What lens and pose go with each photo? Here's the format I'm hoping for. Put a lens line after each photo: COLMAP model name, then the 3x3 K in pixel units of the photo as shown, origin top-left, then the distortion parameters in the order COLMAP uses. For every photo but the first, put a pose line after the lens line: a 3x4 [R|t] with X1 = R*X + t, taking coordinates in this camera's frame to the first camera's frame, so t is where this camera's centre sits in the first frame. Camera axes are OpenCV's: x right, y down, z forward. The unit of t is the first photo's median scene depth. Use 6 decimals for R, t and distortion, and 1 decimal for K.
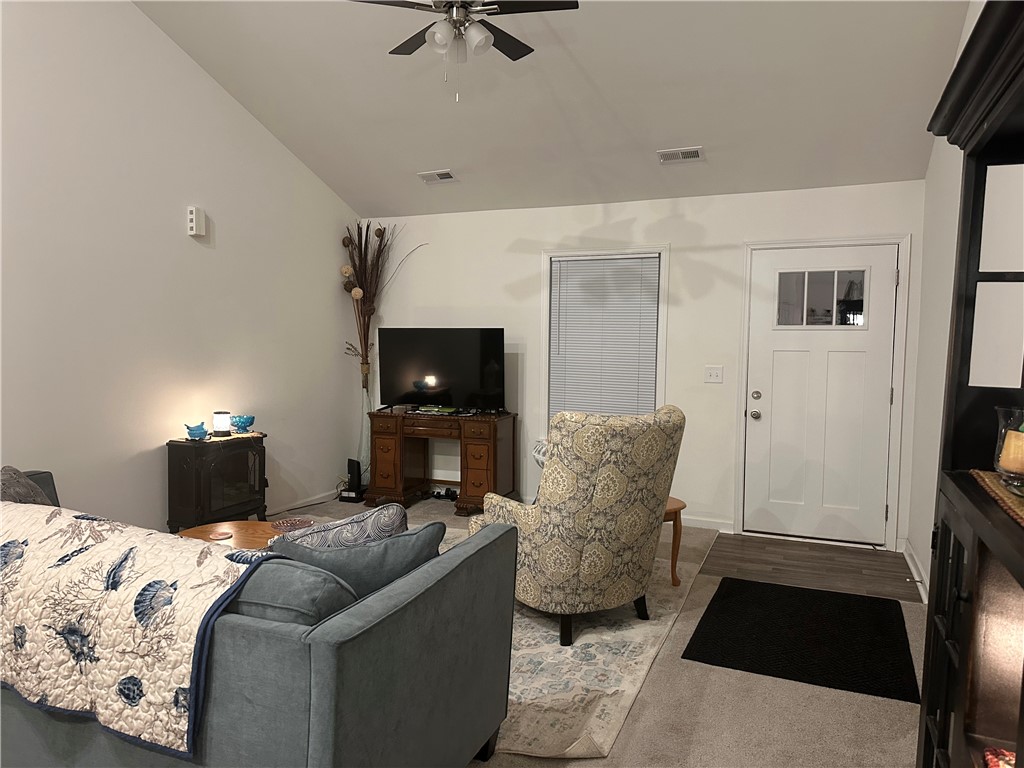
lens RADIAL K [[717.2, 0, 506.5], [0, 717.2, 394.8], [0, 0, 1]] dist [0.121699, -0.183757]
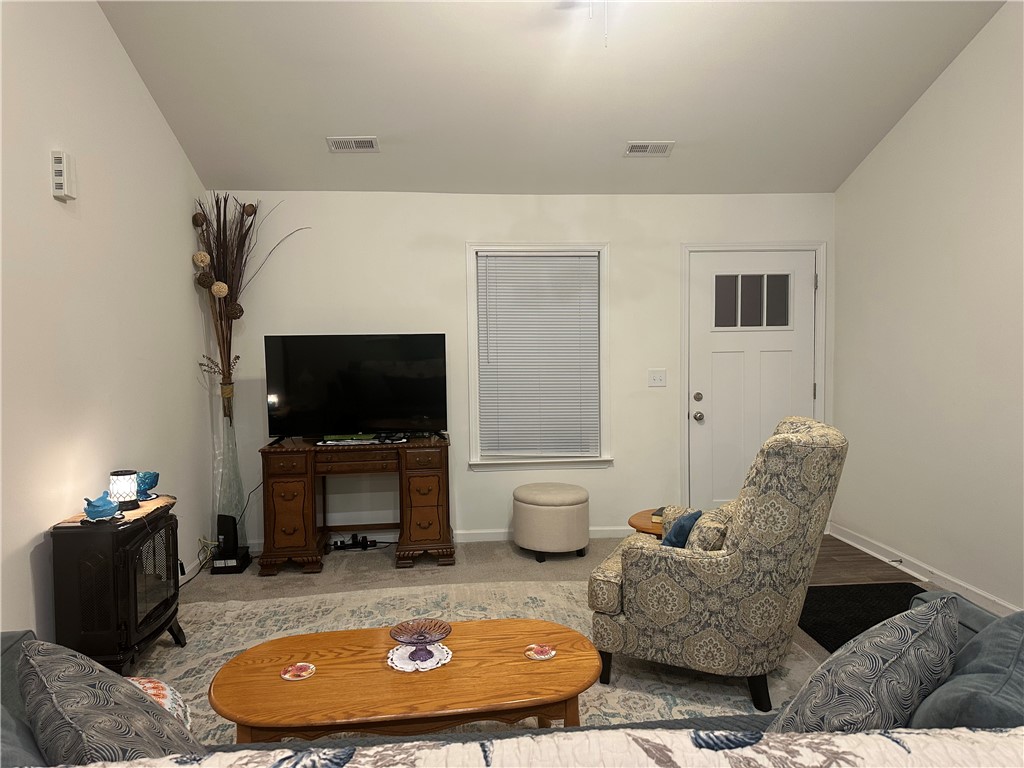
lens RADIAL K [[722.8, 0, 511.1], [0, 722.8, 381.0], [0, 0, 1]] dist [0.082326, -0.090418]
pose [[0.883581, -0.047392, 0.465874, -0.335135], [0.056340, 0.998398, -0.005290, -0.029428], [-0.464877, 0.030922, 0.884835, 0.225524]]
